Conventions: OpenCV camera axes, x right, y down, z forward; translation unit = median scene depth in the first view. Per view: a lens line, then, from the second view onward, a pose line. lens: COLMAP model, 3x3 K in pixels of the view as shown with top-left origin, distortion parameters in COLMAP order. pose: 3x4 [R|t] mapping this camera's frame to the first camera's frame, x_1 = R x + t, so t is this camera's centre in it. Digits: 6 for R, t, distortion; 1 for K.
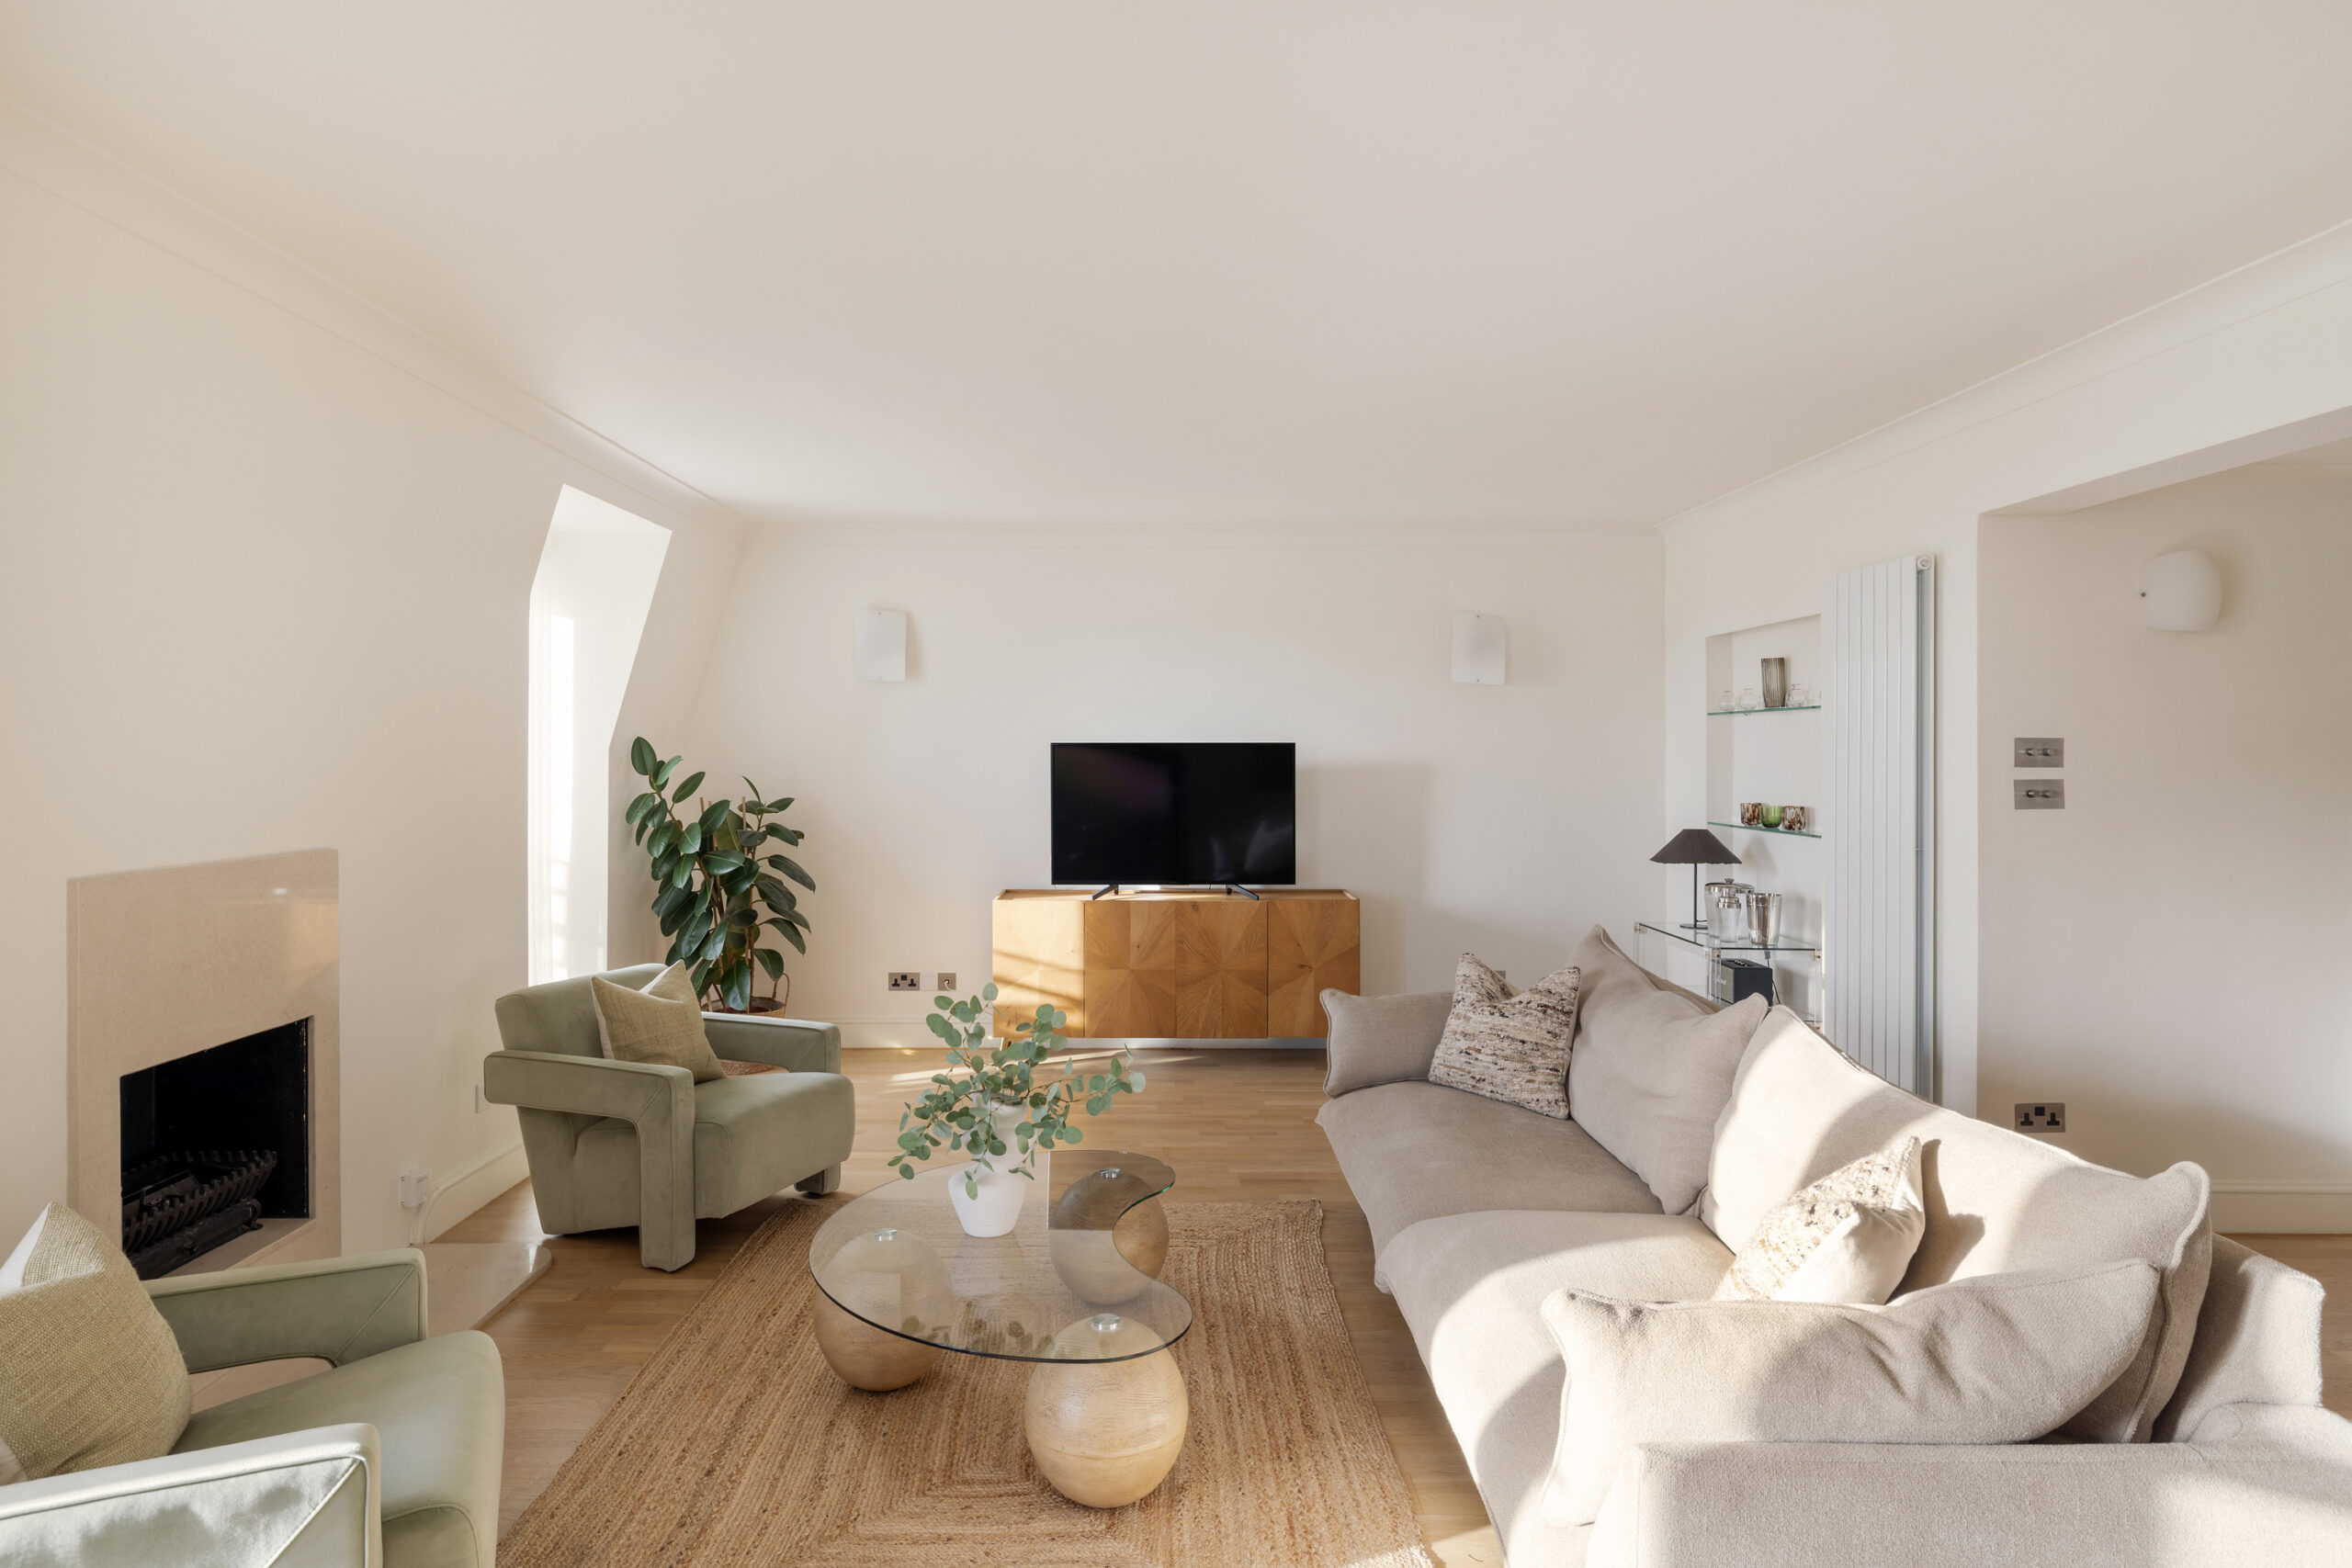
lens RADIAL K [[1731.0, 0, 1176.0], [0, 1731.0, 784.0], [0, 0, 1]] dist [-0.025506, -0.001315]
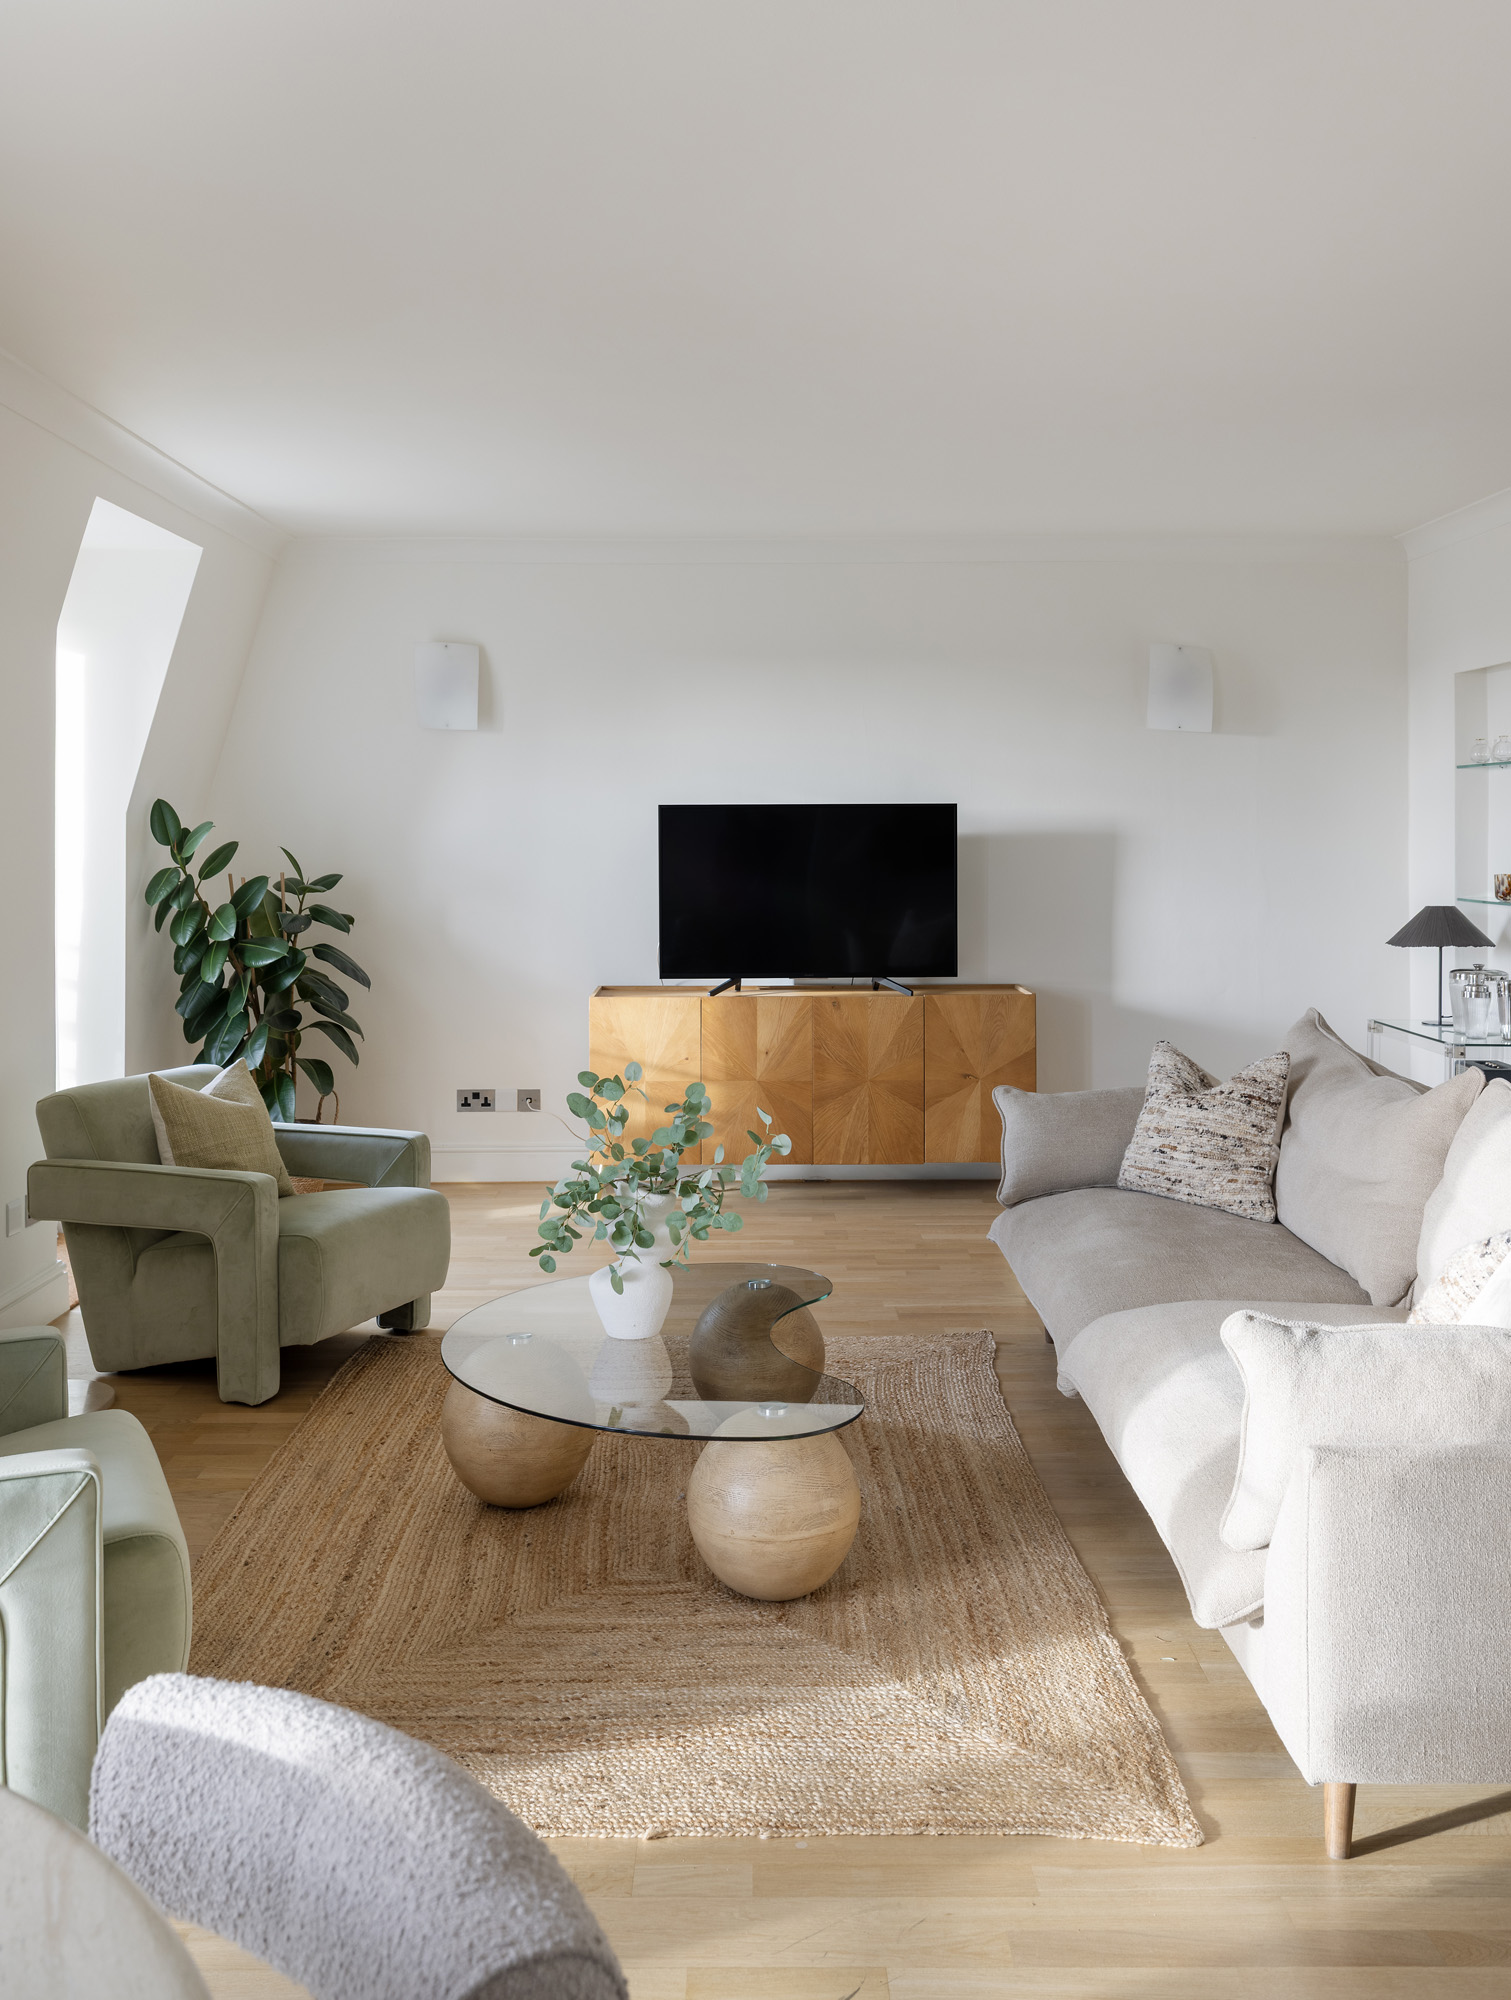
lens RADIAL K [[2887.4, 0, 755.5], [0, 2887.4, 1000.0], [0, 0, 1]] dist [-0.044251, -0.054360]
pose [[0.999881, -0.005037, 0.014608, -0.057586], [0.004573, 0.999488, 0.031655, 0.031272], [-0.014760, -0.031584, 0.999392, -0.450941]]
